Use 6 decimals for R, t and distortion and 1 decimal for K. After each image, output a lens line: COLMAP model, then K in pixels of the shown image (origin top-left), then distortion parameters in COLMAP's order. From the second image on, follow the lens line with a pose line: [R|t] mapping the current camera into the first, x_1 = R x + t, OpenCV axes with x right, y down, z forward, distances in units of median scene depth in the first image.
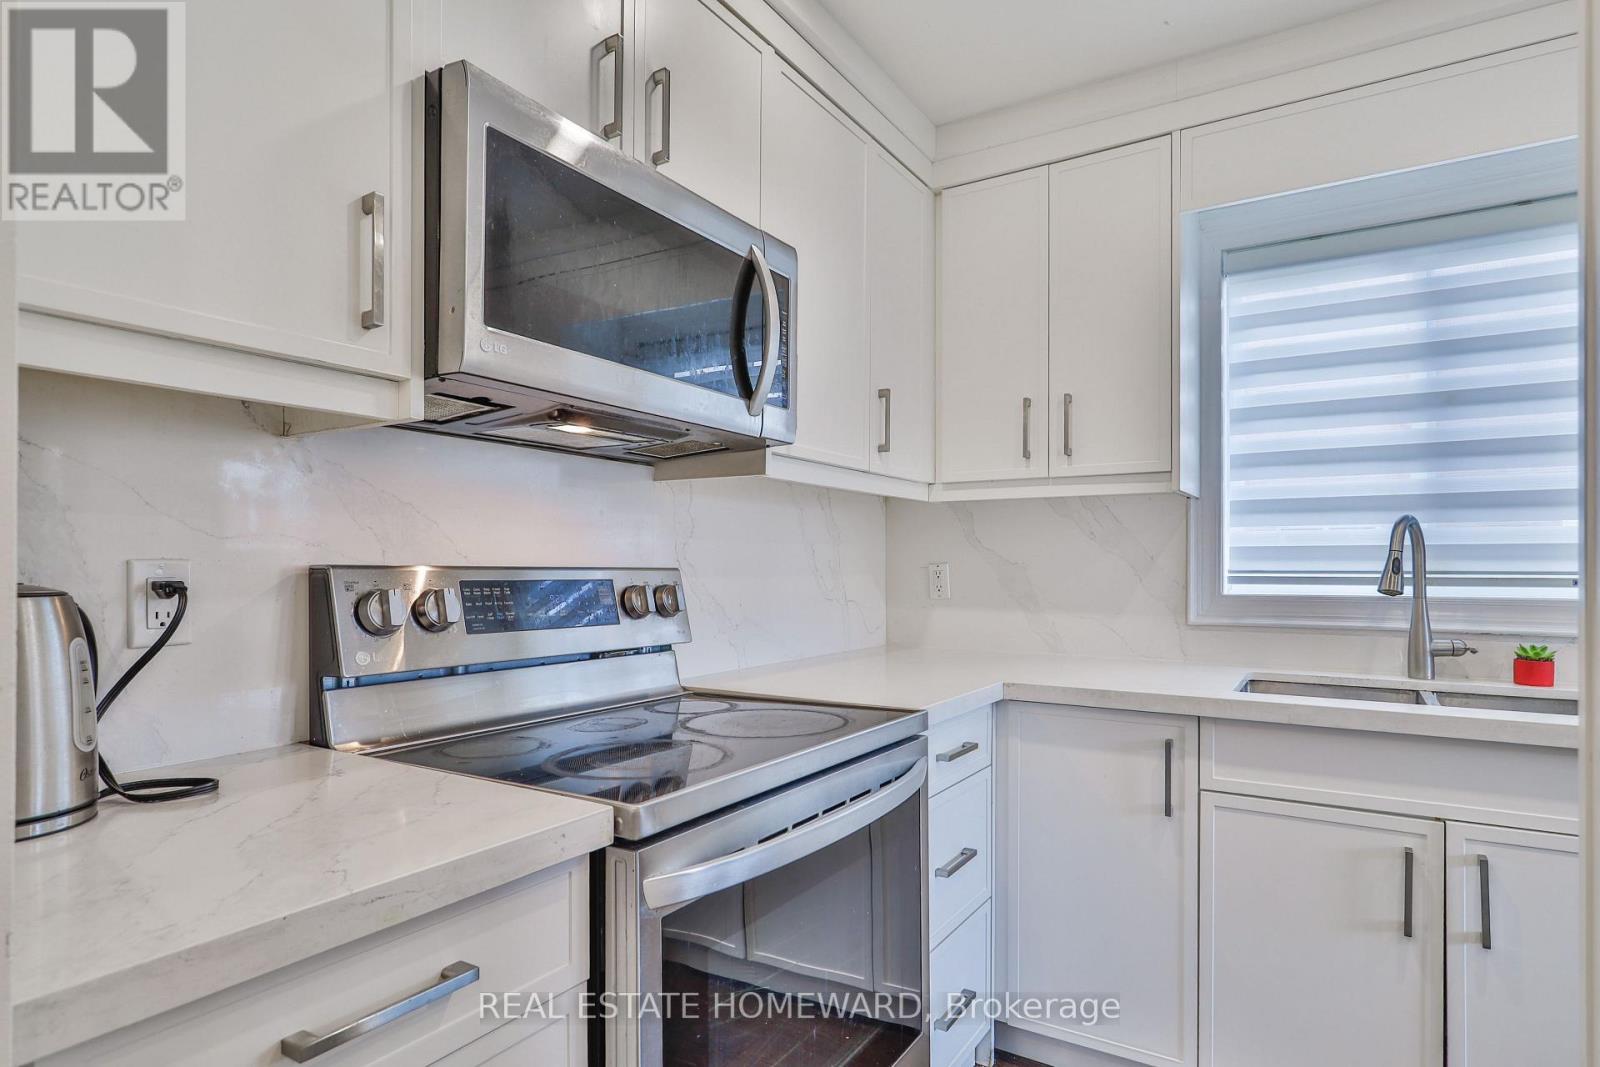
lens RADIAL K [[845.6, 0, 855.1], [0, 845.6, 567.1], [0, 0, 1]] dist [-0.000330, 0.000502]
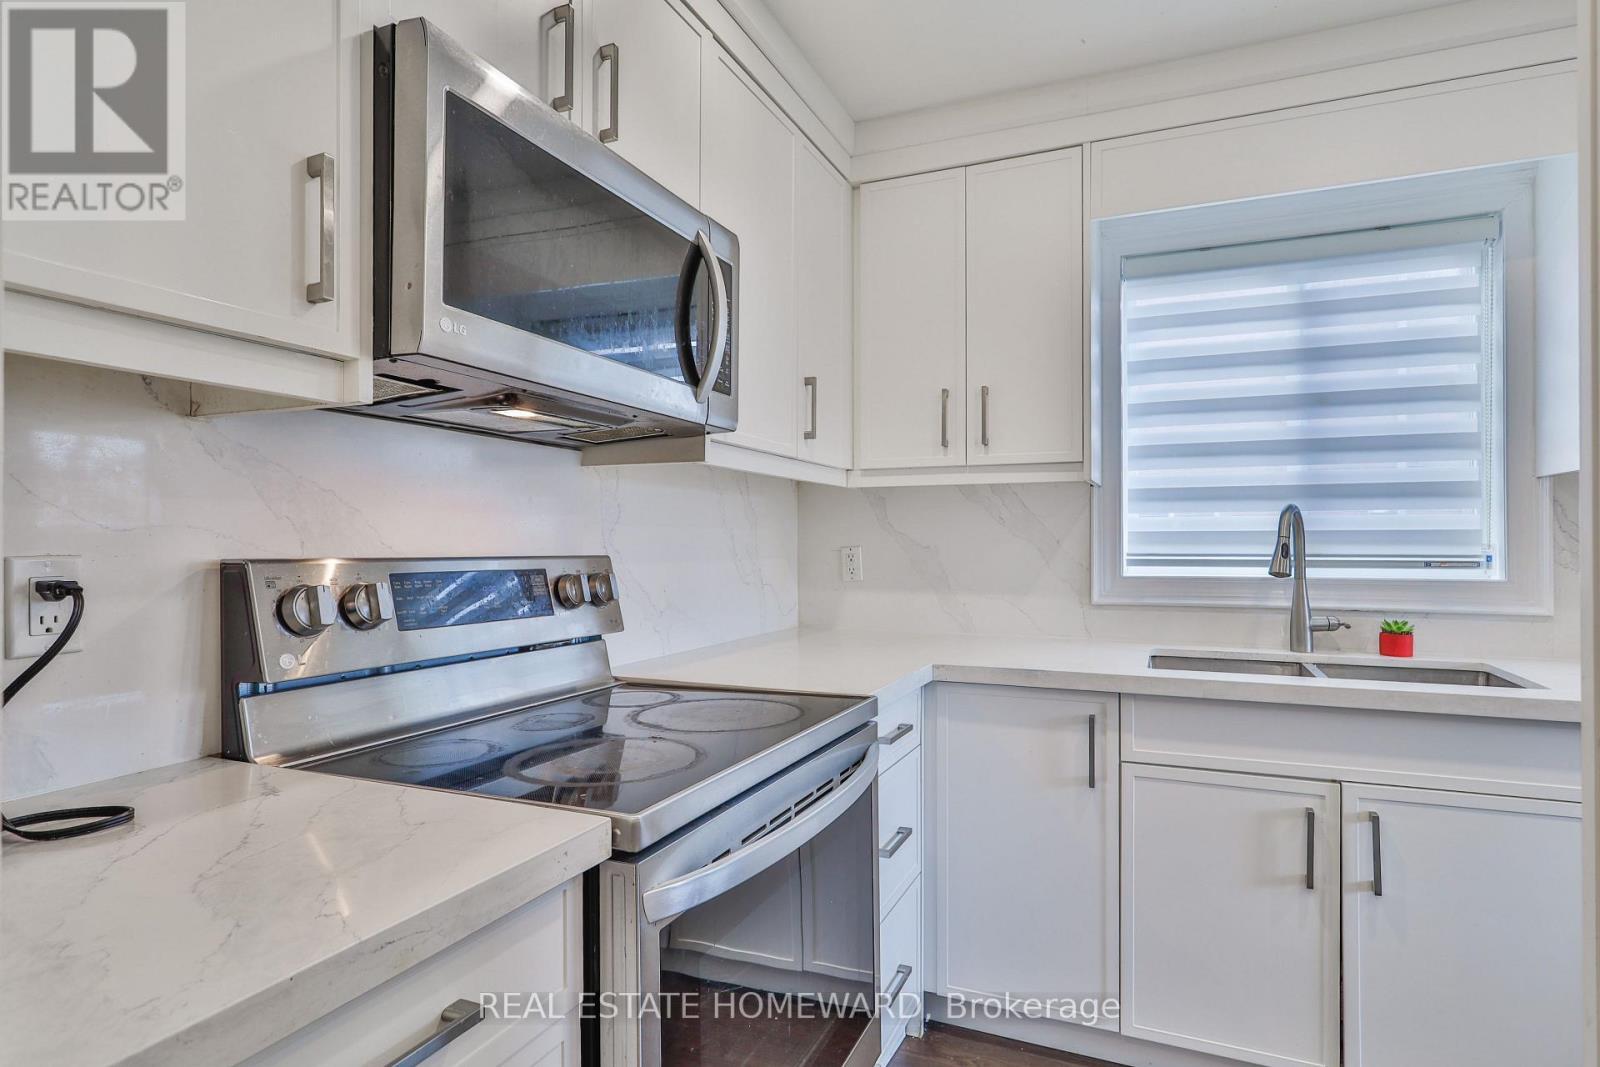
lens RADIAL K [[811.9, 0, 809.5], [0, 811.9, 536.9], [0, 0, 1]] dist [0.000100, 0.000537]
pose [[0.989208, -0.003079, 0.146484, -0.132628], [0.003466, 0.999991, -0.002389, -0.019493], [-0.146475, 0.002871, 0.989210, 0.043576]]
